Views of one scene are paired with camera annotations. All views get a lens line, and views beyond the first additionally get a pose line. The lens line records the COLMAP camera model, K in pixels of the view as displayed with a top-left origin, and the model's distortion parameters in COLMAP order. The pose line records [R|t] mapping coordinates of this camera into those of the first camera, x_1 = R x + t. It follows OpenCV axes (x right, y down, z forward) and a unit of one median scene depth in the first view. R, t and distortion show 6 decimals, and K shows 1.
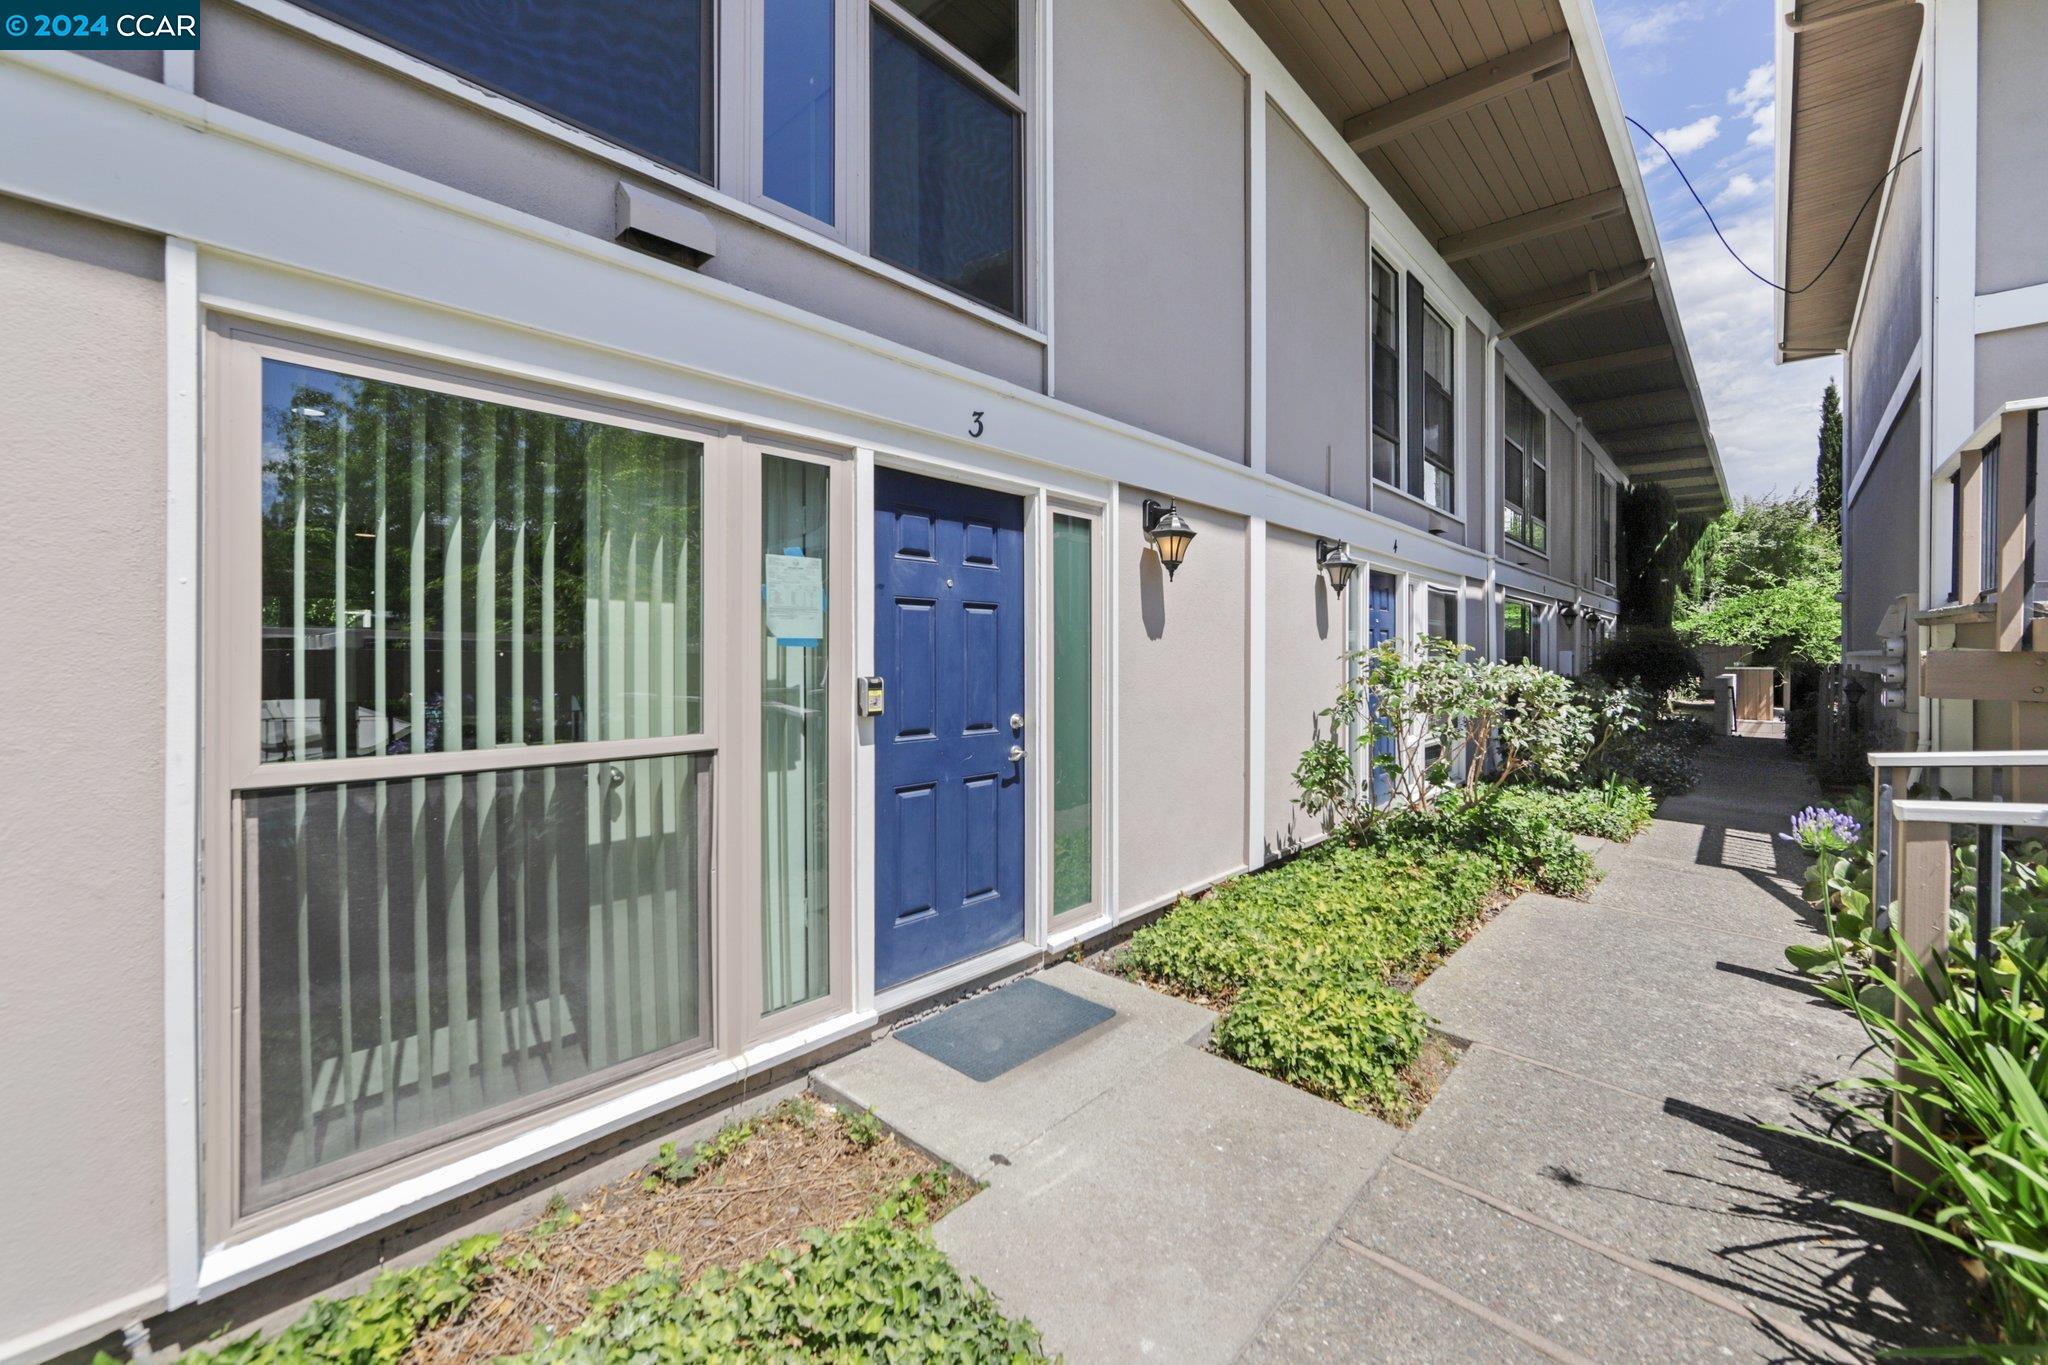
lens RADIAL K [[828.5, 0, 1028.4], [0, 828.5, 658.8], [0, 0, 1]] dist [-0.000961, 0.000038]
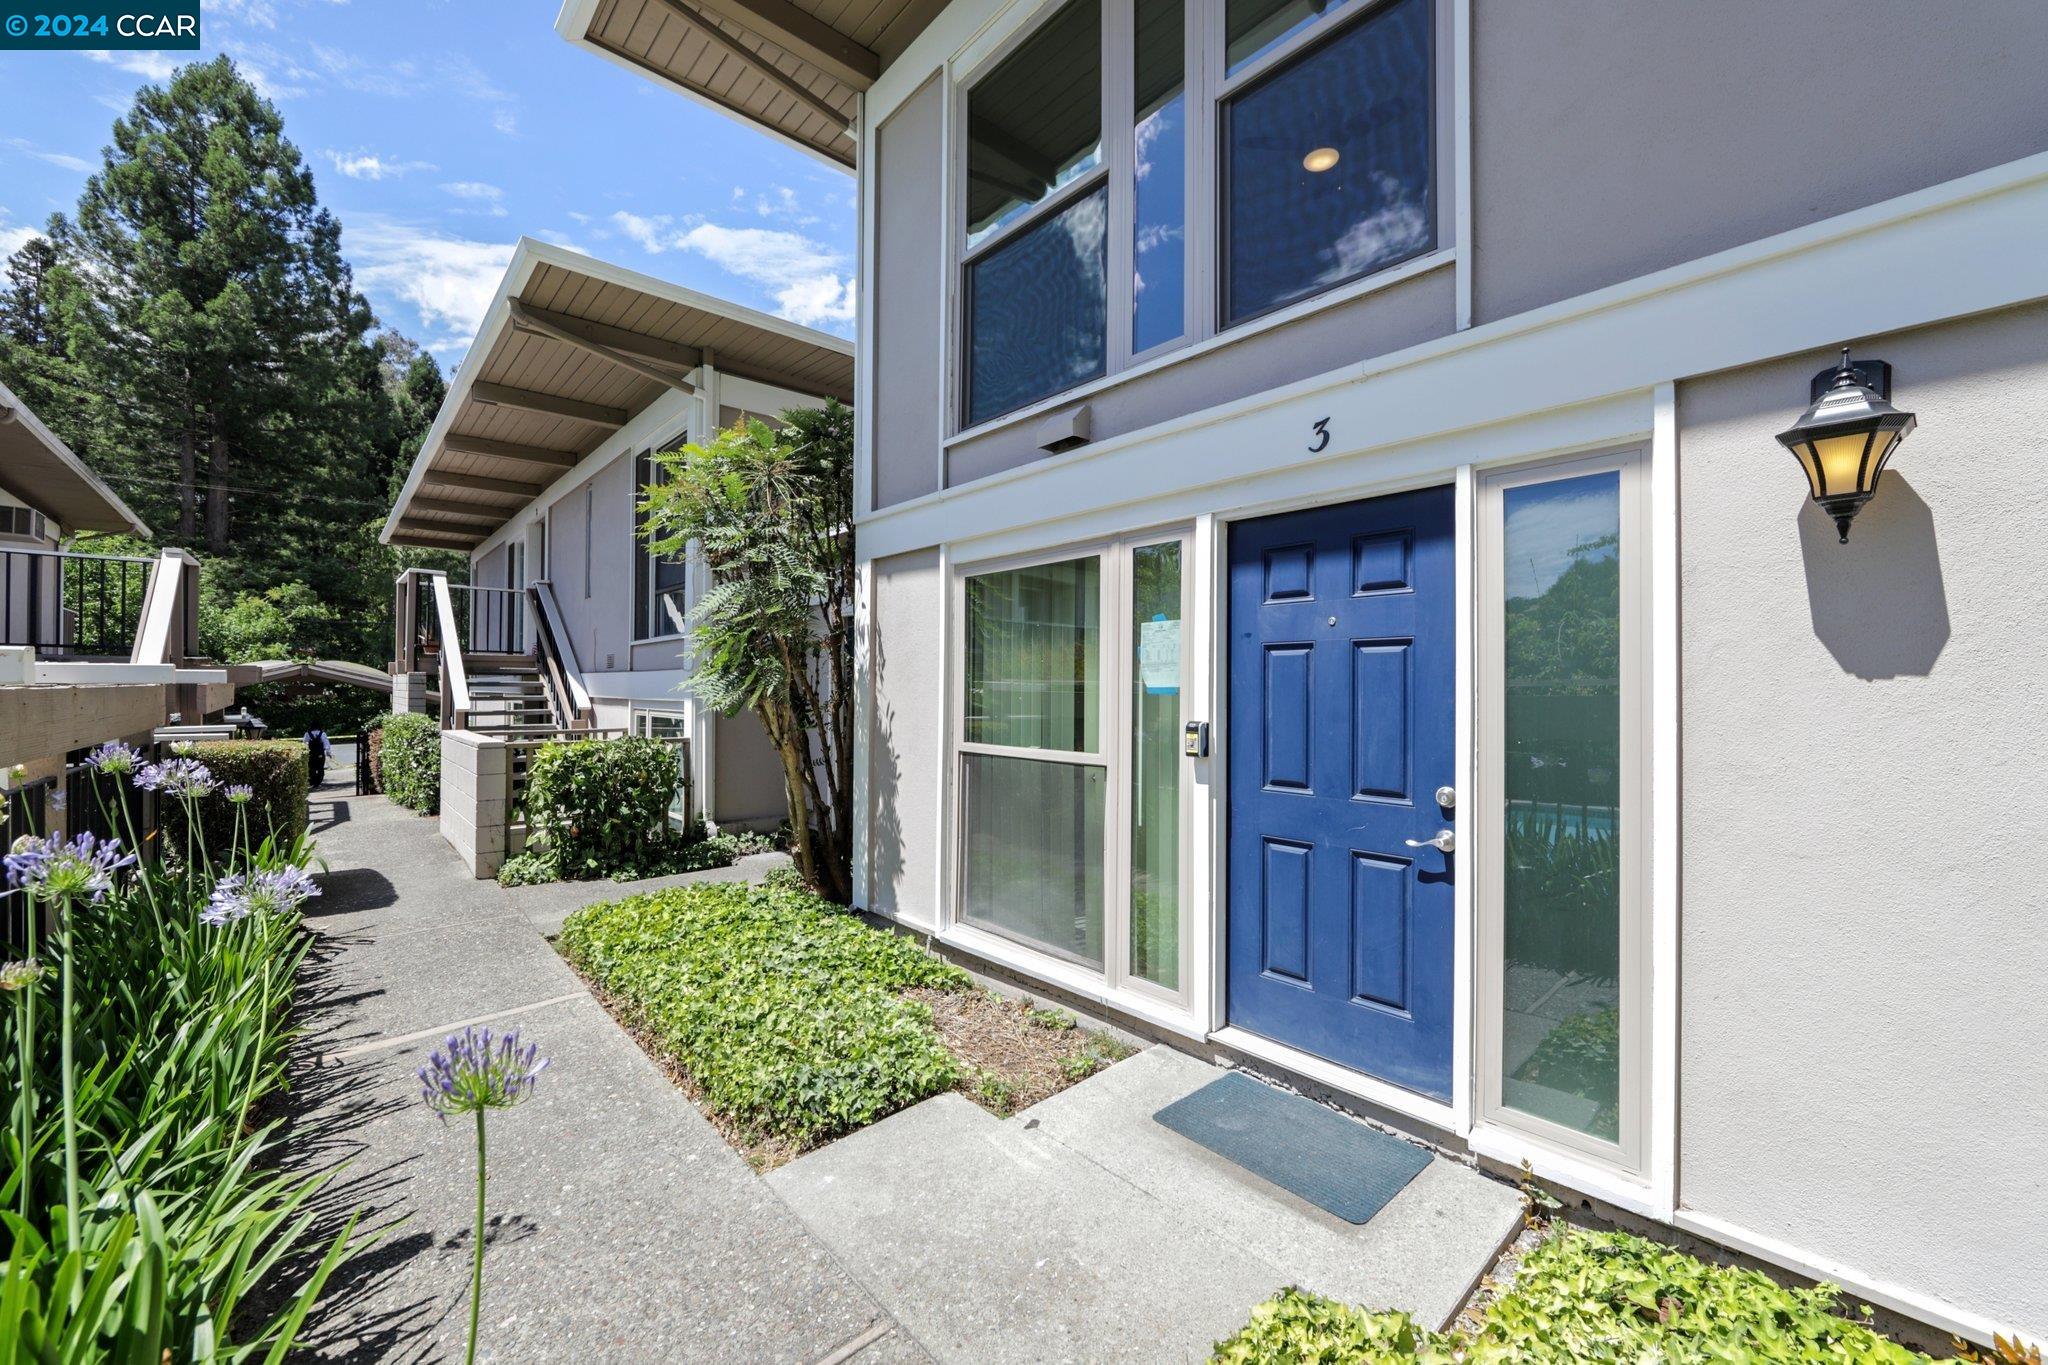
lens RADIAL K [[816.7, 0, 1019.2], [0, 816.7, 680.7], [0, 0, 1]] dist [-0.000139, 0.000373]
pose [[-0.110516, -0.008150, -0.993841, 0.922219], [-0.006876, 0.999949, -0.007436, -0.023174], [0.993851, 0.006012, -0.110566, 0.889475]]
